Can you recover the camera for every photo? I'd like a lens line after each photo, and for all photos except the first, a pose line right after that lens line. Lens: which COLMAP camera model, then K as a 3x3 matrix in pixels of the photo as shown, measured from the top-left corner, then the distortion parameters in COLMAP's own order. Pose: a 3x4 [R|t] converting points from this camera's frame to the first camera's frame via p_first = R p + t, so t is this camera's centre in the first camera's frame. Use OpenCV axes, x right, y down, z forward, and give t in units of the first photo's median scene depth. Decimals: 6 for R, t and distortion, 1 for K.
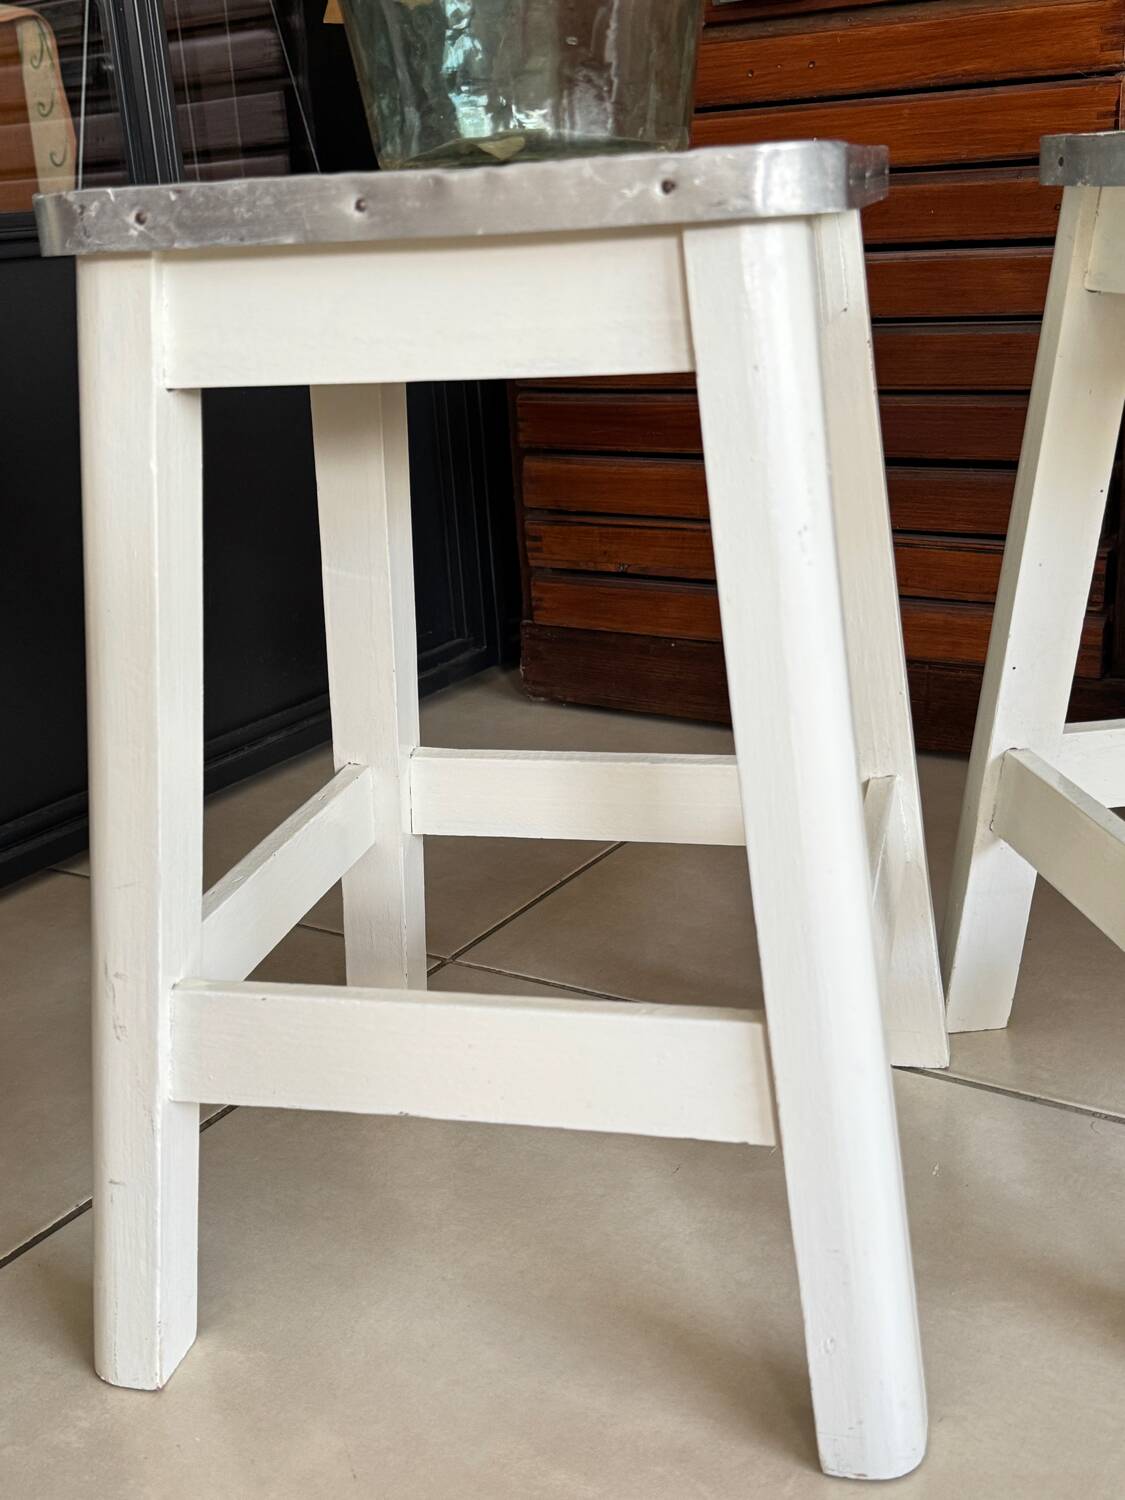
lens RADIAL K [[1641.4, 0, 563.3], [0, 1641.4, 753.8], [0, 0, 1]] dist [0.226053, -0.540710]
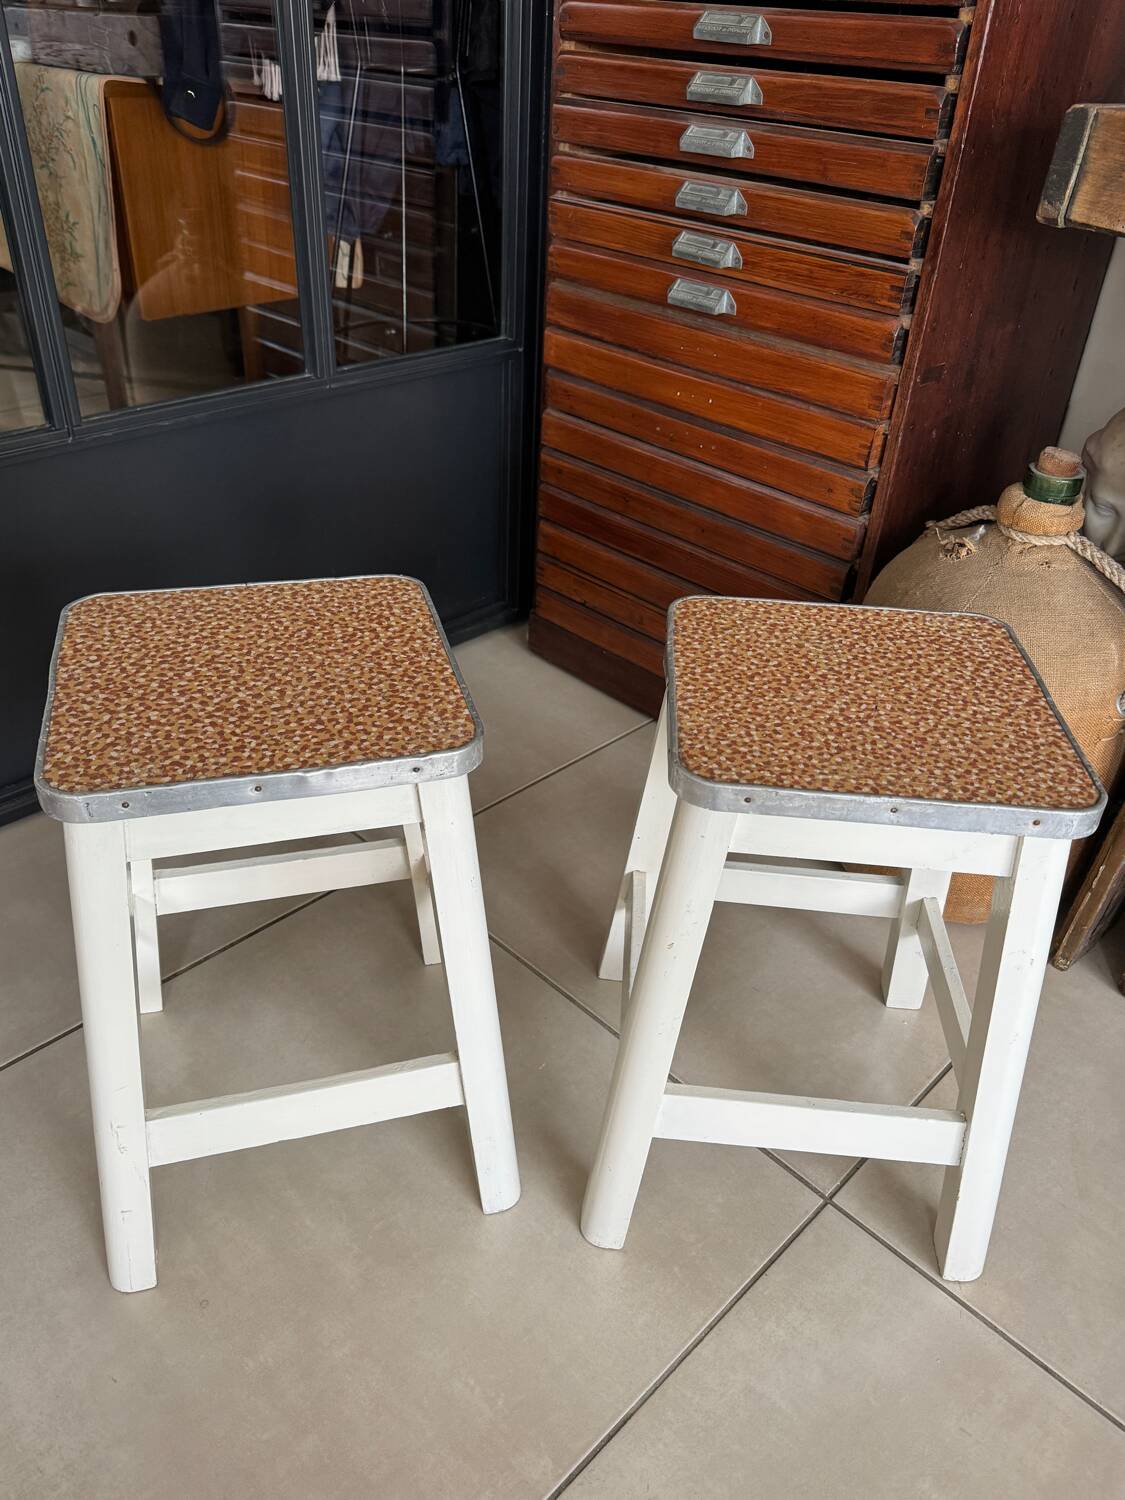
lens RADIAL K [[1110.3, 0, 560.6], [0, 1110.3, 752.7], [0, 0, 1]] dist [0.200282, -0.465308]
pose [[0.970710, 0.208279, -0.119755, 0.351148], [-0.168860, 0.946031, 0.276606, -0.536711], [0.170903, -0.248283, 0.953492, -0.236172]]
